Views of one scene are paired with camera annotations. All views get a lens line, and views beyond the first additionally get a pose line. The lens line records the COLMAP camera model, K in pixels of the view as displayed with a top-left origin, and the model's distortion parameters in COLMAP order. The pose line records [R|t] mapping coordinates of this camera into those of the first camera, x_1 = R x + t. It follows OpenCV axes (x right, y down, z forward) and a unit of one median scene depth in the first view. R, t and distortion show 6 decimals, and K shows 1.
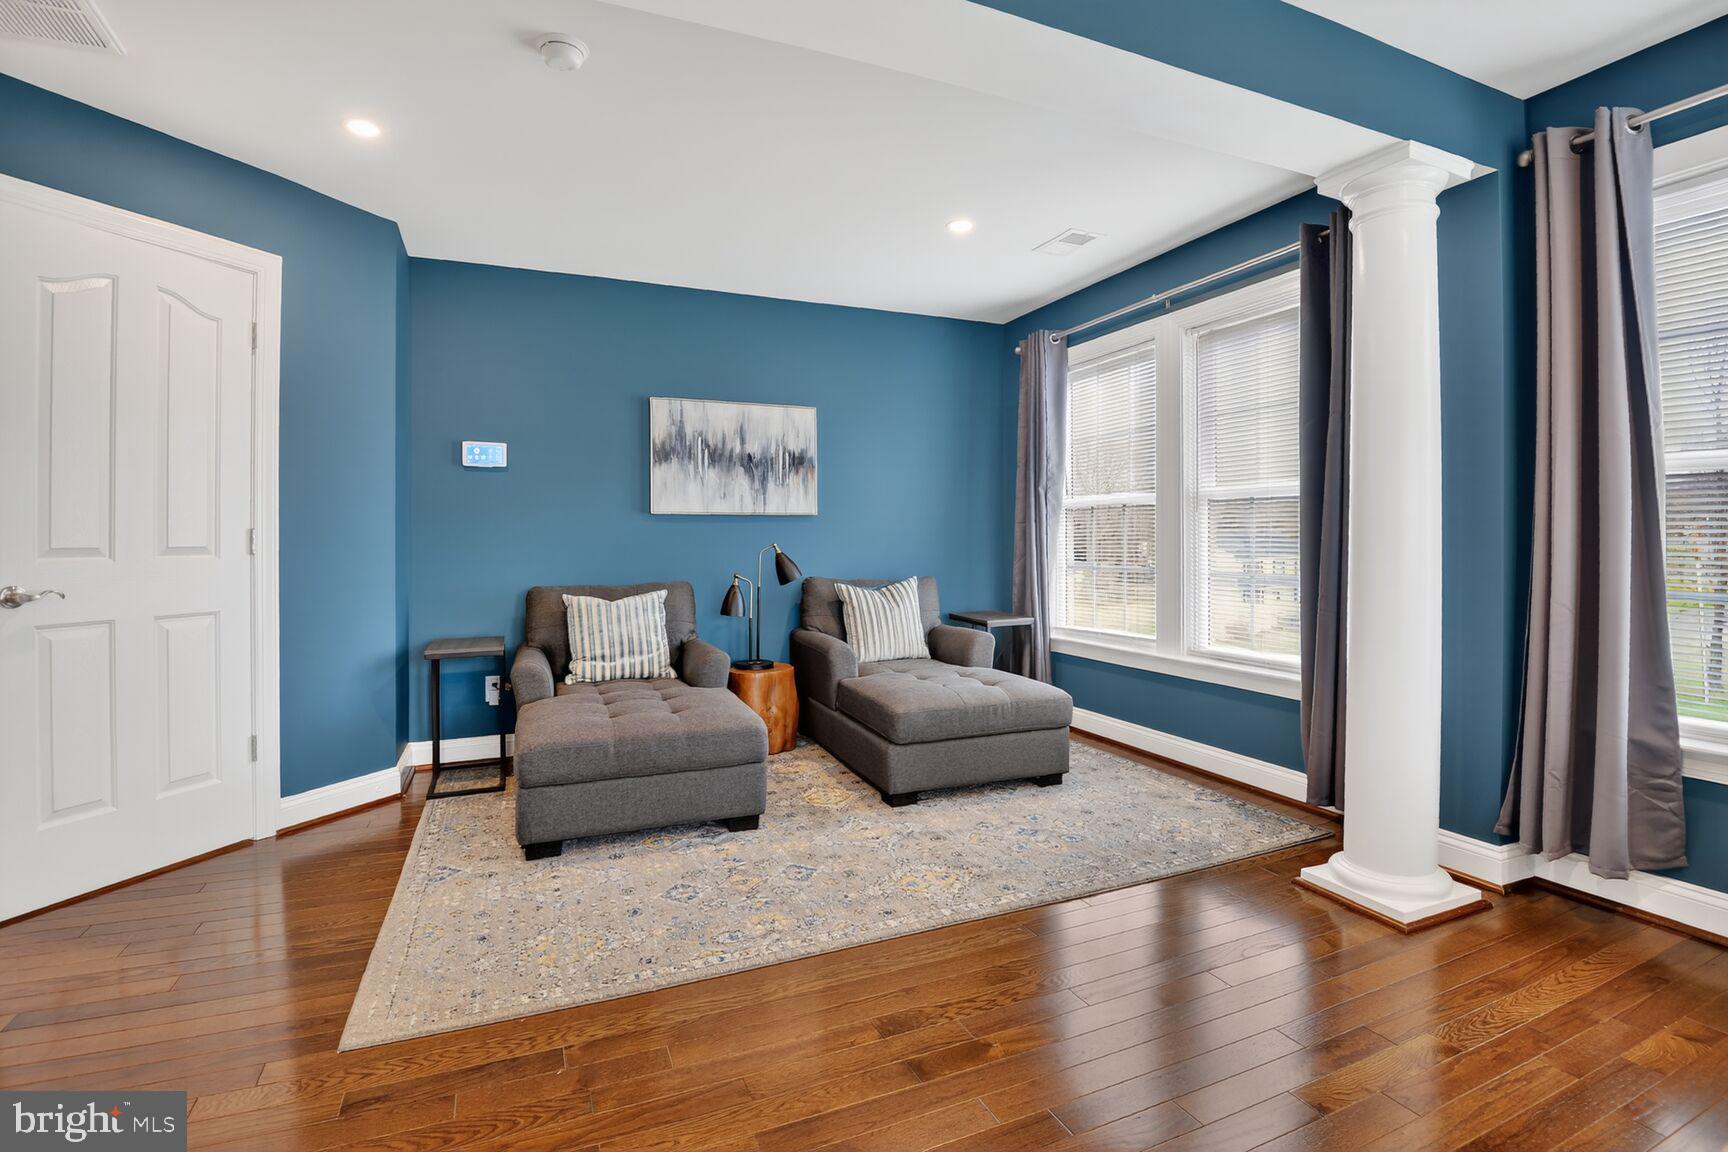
lens RADIAL K [[817.7, 0, 867.3], [0, 817.7, 568.7], [0, 0, 1]] dist [-0.019459, -0.018208]
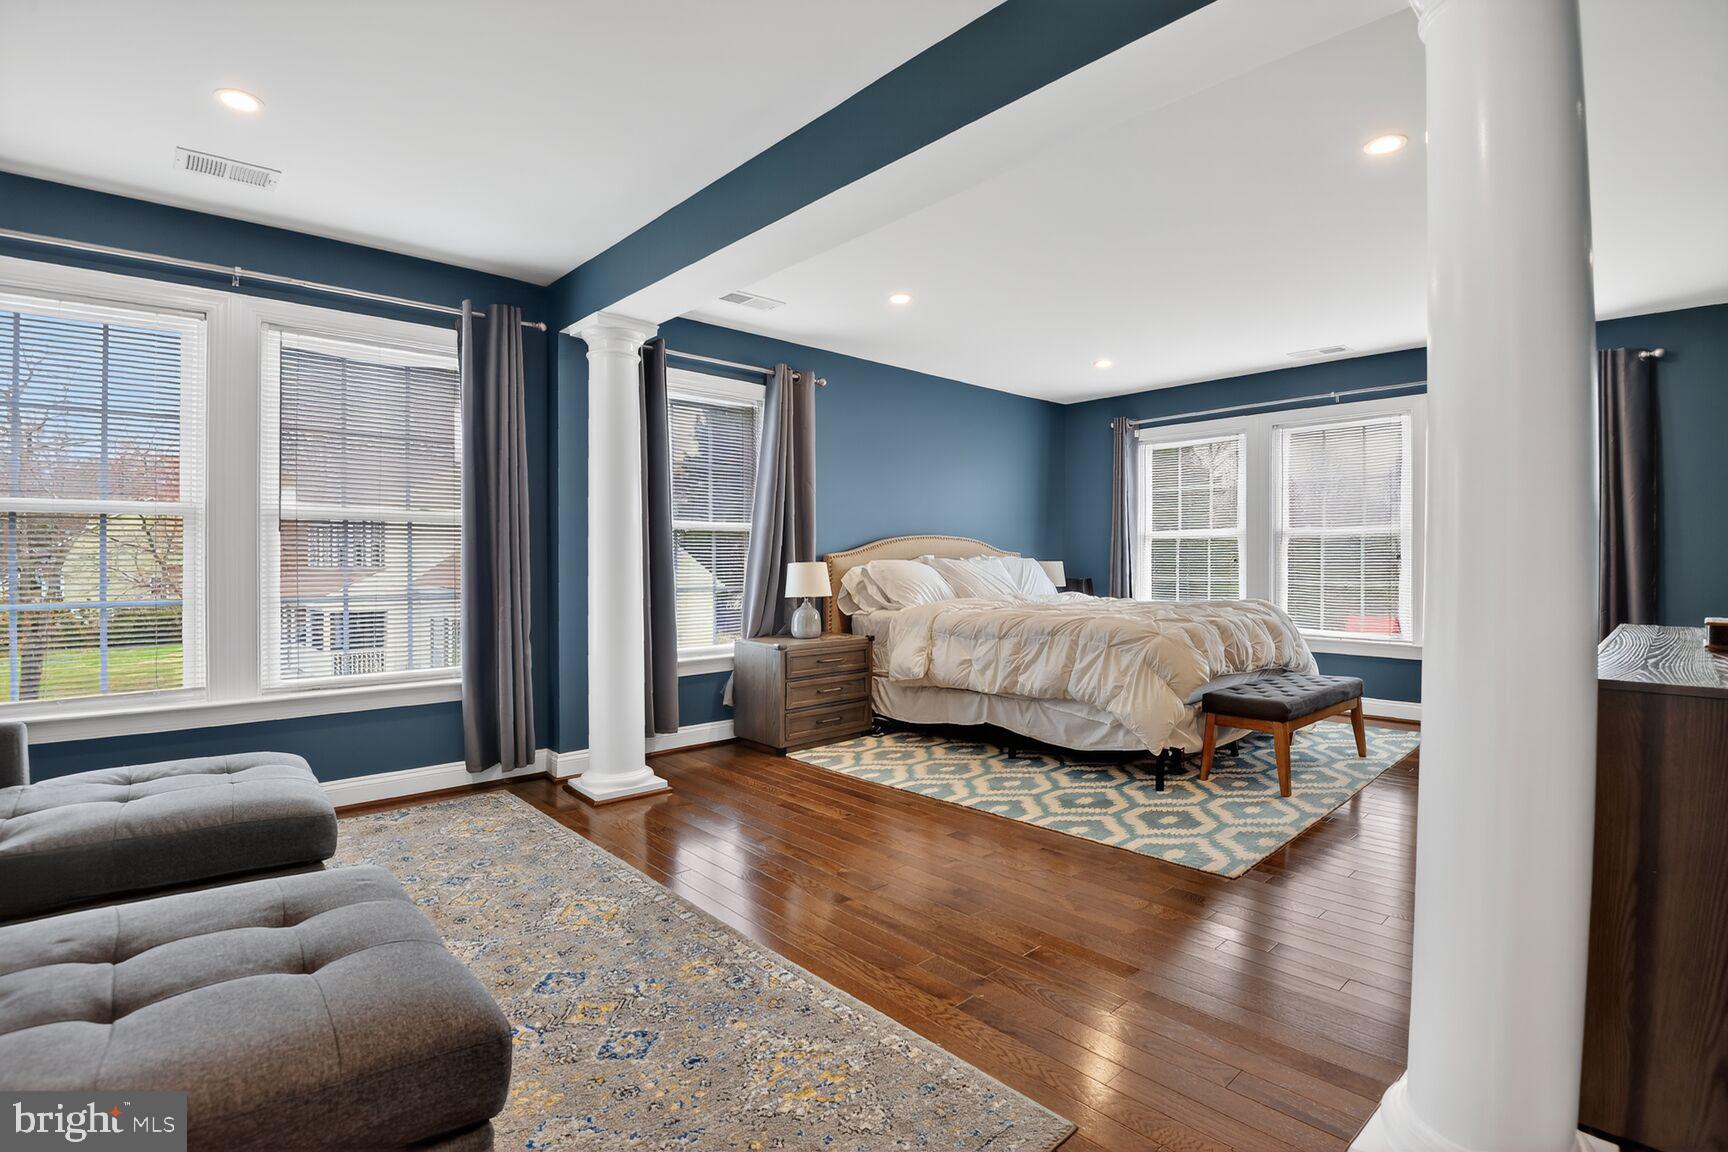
lens RADIAL K [[817.7, 0, 867.3], [0, 817.7, 568.7], [0, 0, 1]] dist [-0.019459, -0.018208]
pose [[-0.335653, -0.006083, 0.941966, -0.929886], [0.035771, 0.999176, 0.019199, -0.036759], [-0.941306, 0.040139, -0.335159, 0.965058]]
